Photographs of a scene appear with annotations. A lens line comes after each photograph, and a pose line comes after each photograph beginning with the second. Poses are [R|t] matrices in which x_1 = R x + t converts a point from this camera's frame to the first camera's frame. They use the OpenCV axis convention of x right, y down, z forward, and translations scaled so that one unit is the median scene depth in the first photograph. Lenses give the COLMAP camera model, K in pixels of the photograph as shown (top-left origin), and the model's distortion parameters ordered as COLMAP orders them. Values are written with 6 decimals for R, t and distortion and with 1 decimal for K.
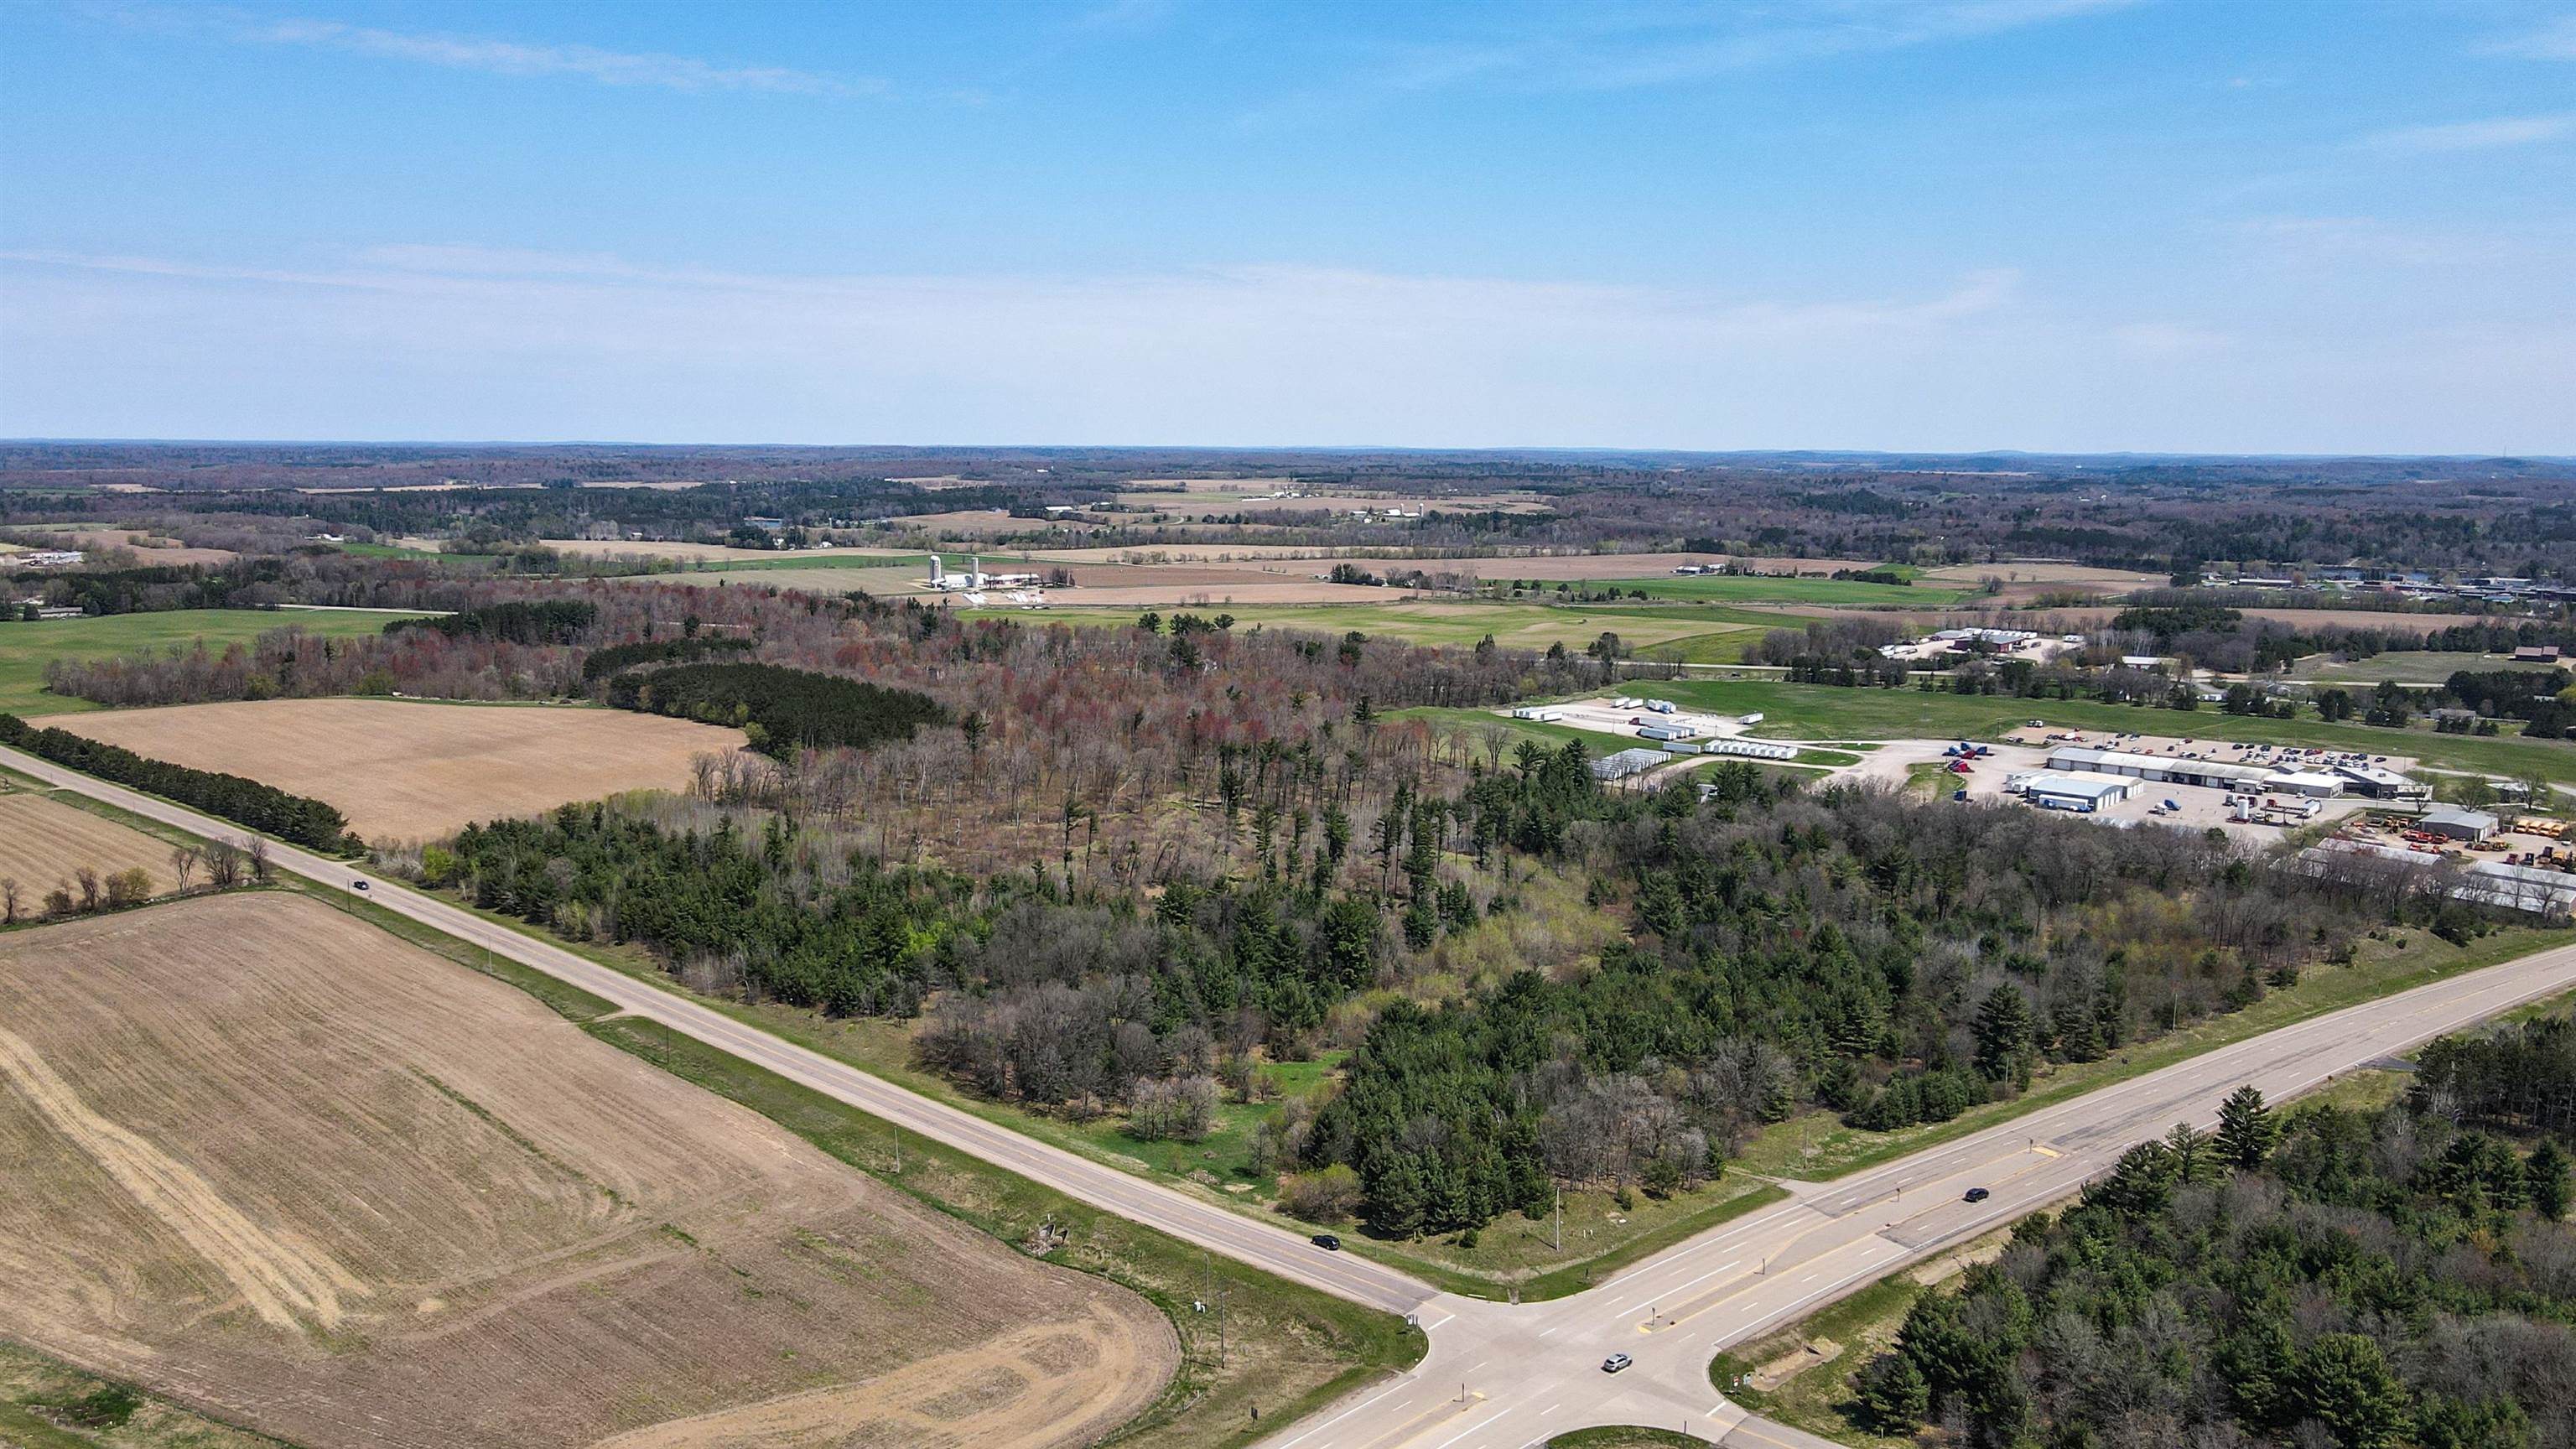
lens RADIAL K [[1897.1, 0, 1290.3], [0, 1897.1, 708.0], [0, 0, 1]] dist [0.014122, 0.011858]
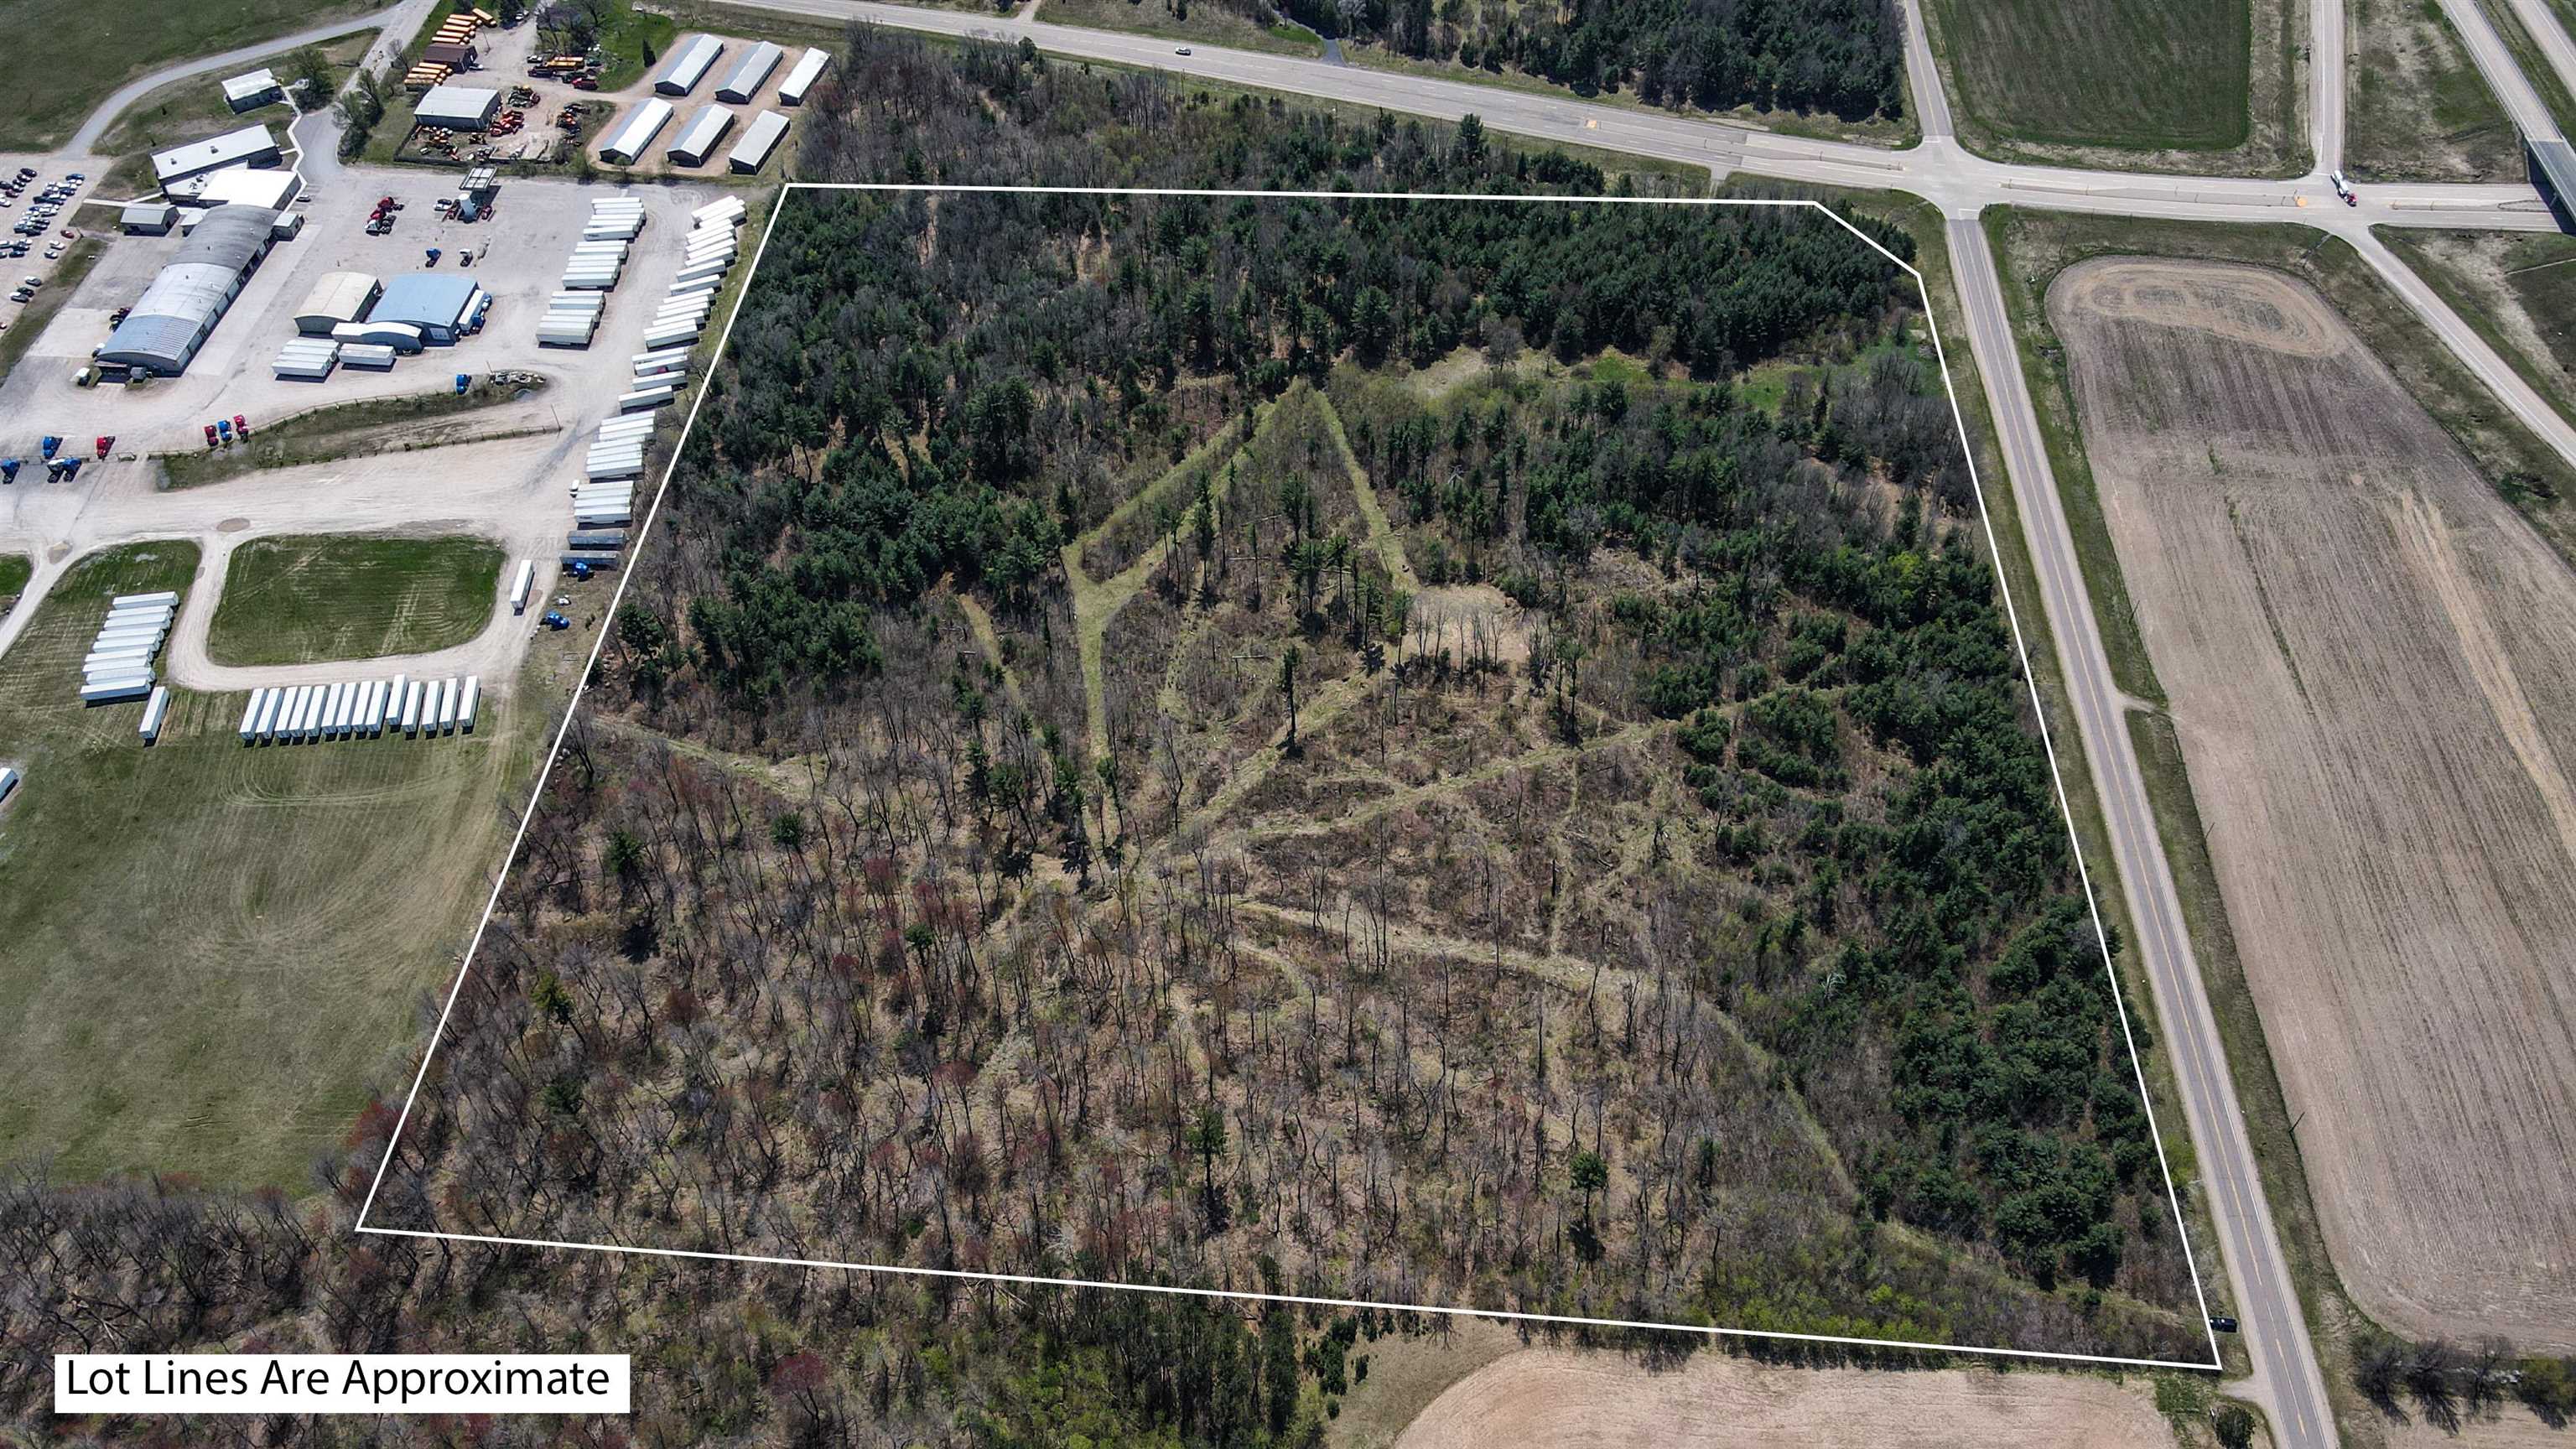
lens RADIAL K [[1897.1, 0, 1290.3], [0, 1897.1, 708.0], [0, 0, 1]] dist [0.014122, 0.011858]
pose [[-0.603785, -0.602245, 0.522249, -0.668720], [0.118781, 0.579863, 0.806009, -0.862969], [-0.788248, 0.548689, -0.278577, 1.775544]]
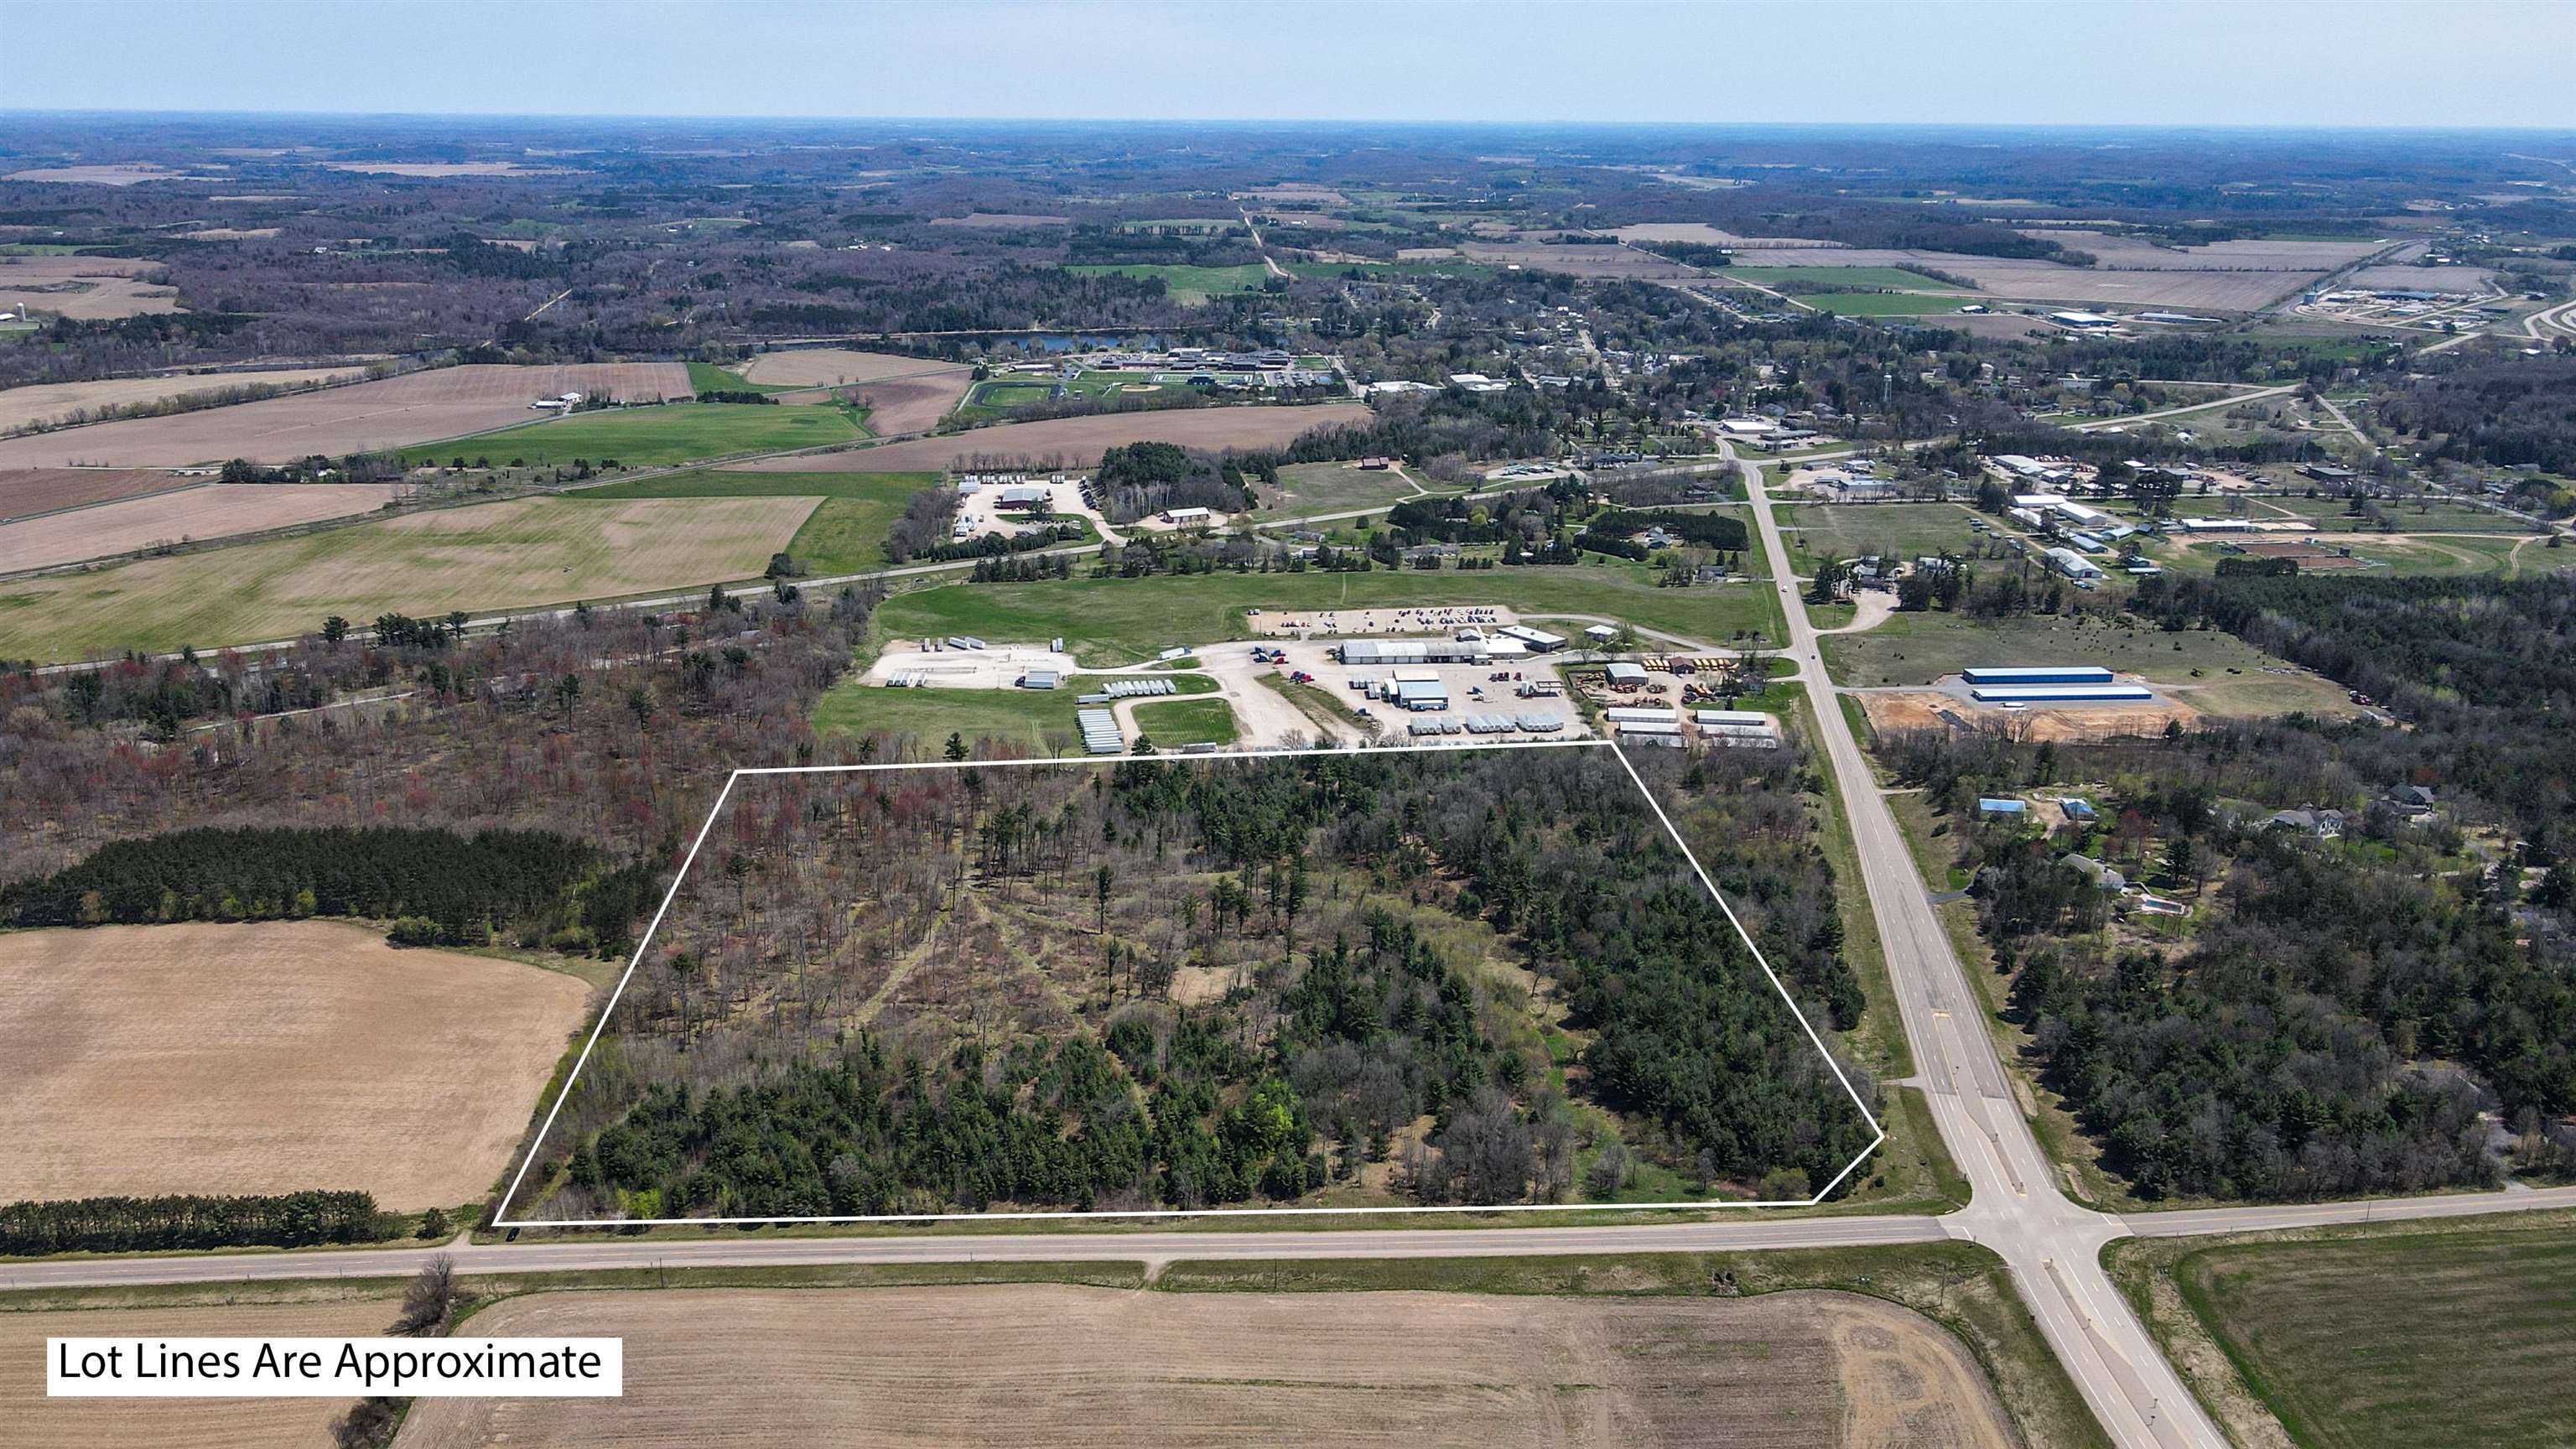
lens RADIAL K [[1909.8, 0, 1290.9], [0, 1909.8, 682.3], [0, 0, 1]] dist [-0.007349, 0.034515]
pose [[0.703659, -0.207721, 0.679496, -1.048368], [0.097757, 0.975521, 0.196982, -0.430041], [-0.703780, -0.072183, 0.706741, 0.127707]]
